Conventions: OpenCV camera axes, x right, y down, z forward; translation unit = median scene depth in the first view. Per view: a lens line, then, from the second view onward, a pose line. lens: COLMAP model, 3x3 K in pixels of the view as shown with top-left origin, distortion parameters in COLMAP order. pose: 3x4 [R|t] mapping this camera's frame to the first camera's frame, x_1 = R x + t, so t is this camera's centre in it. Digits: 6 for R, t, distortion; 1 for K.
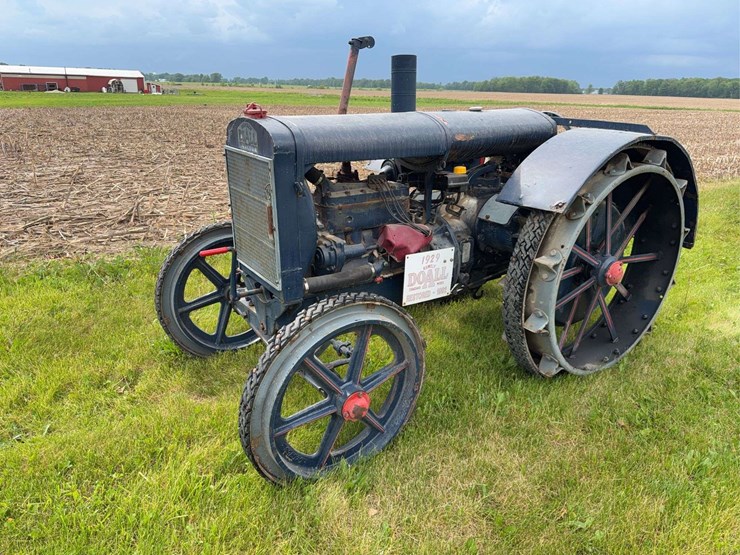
lens RADIAL K [[520.0, 0, 352.4], [0, 520.0, 288.1], [0, 0, 1]] dist [0.032723, -0.030368]
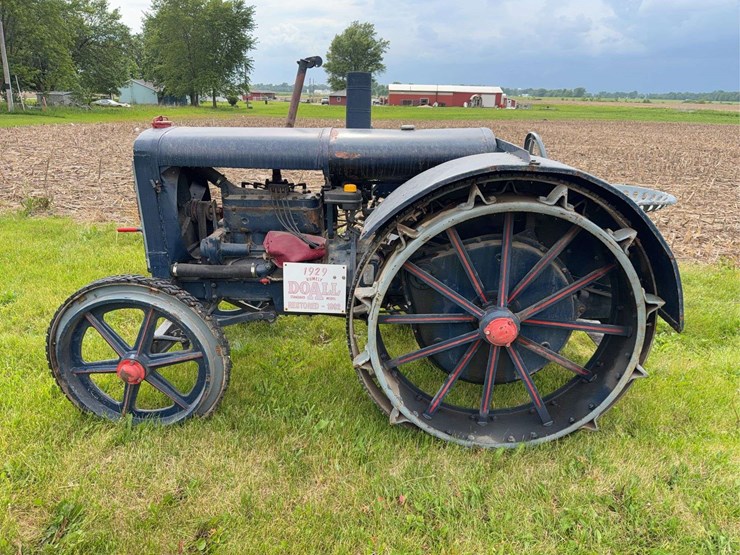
lens RADIAL K [[520.0, 0, 370.6], [0, 520.0, 280.2], [0, 0, 1]] dist [0.032723, -0.030368]
pose [[0.822933, 0.187331, -0.536365, 0.665236], [-0.207636, 0.977936, 0.022983, -0.072405], [0.528836, 0.092456, 0.843673, 0.176854]]
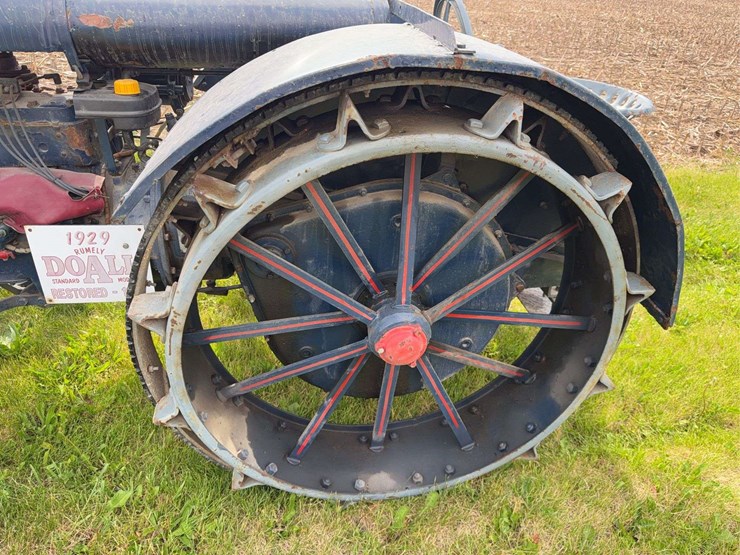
lens RADIAL K [[520.0, 0, 373.4], [0, 520.0, 278.9], [0, 0, 1]] dist [0.032723, -0.030368]
pose [[0.914877, 0.243737, -0.321858, 0.545327], [-0.183290, 0.961062, 0.206796, -0.163252], [0.359729, -0.130199, 0.923928, 0.482182]]
